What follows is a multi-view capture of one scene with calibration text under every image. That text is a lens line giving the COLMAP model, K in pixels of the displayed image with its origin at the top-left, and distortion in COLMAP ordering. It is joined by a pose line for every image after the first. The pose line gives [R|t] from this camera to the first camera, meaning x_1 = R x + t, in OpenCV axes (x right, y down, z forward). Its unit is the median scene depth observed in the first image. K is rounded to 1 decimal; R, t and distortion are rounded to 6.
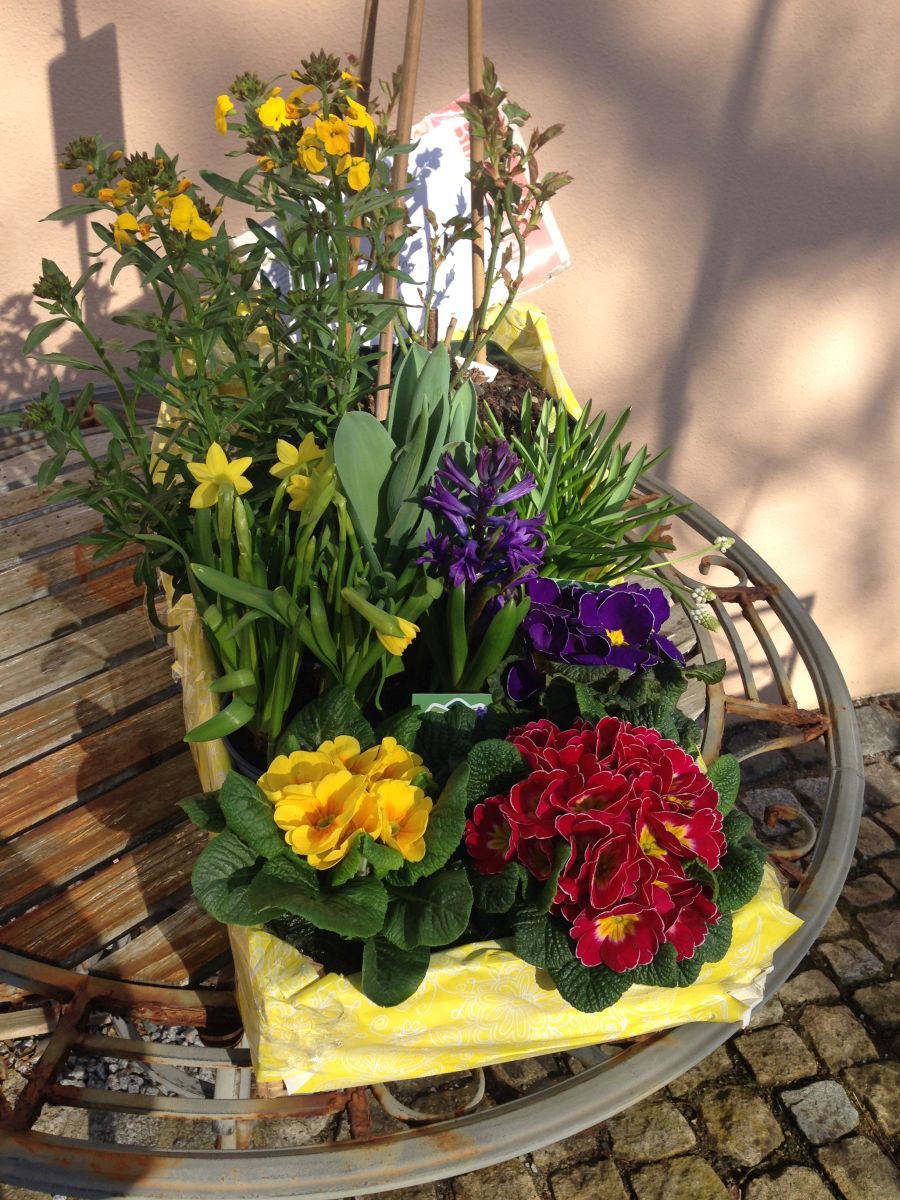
lens RADIAL K [[1145.8, 0, 444.5], [0, 1145.8, 604.2], [0, 0, 1]] dist [0.082992, -0.202133]
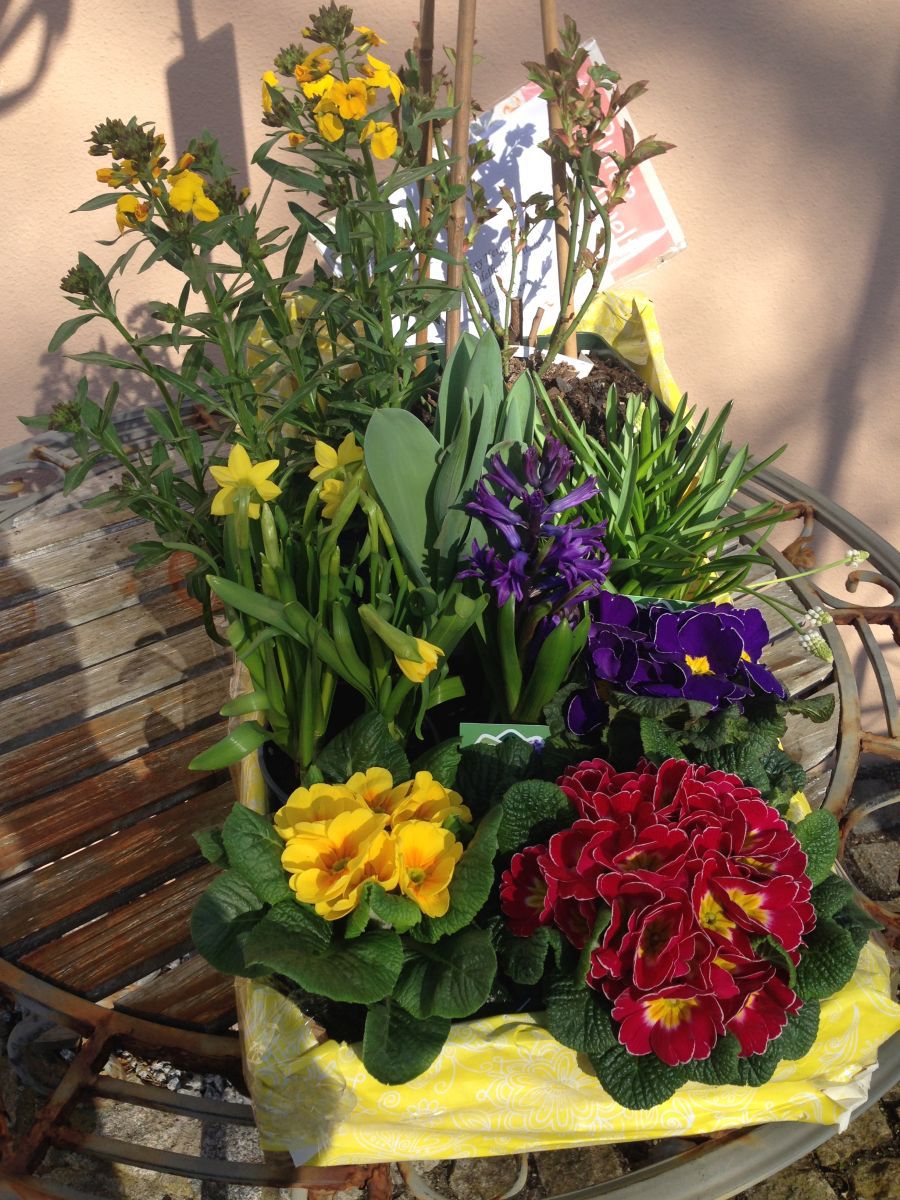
lens RADIAL K [[1134.0, 0, 433.1], [0, 1134.0, 597.5], [0, 0, 1]] dist [0.113436, -0.253973]
pose [[0.983908, 0.016254, -0.177933, 0.109815], [-0.018519, 0.999767, -0.011076, -0.009601], [0.177712, 0.014193, 0.983980, 0.121122]]
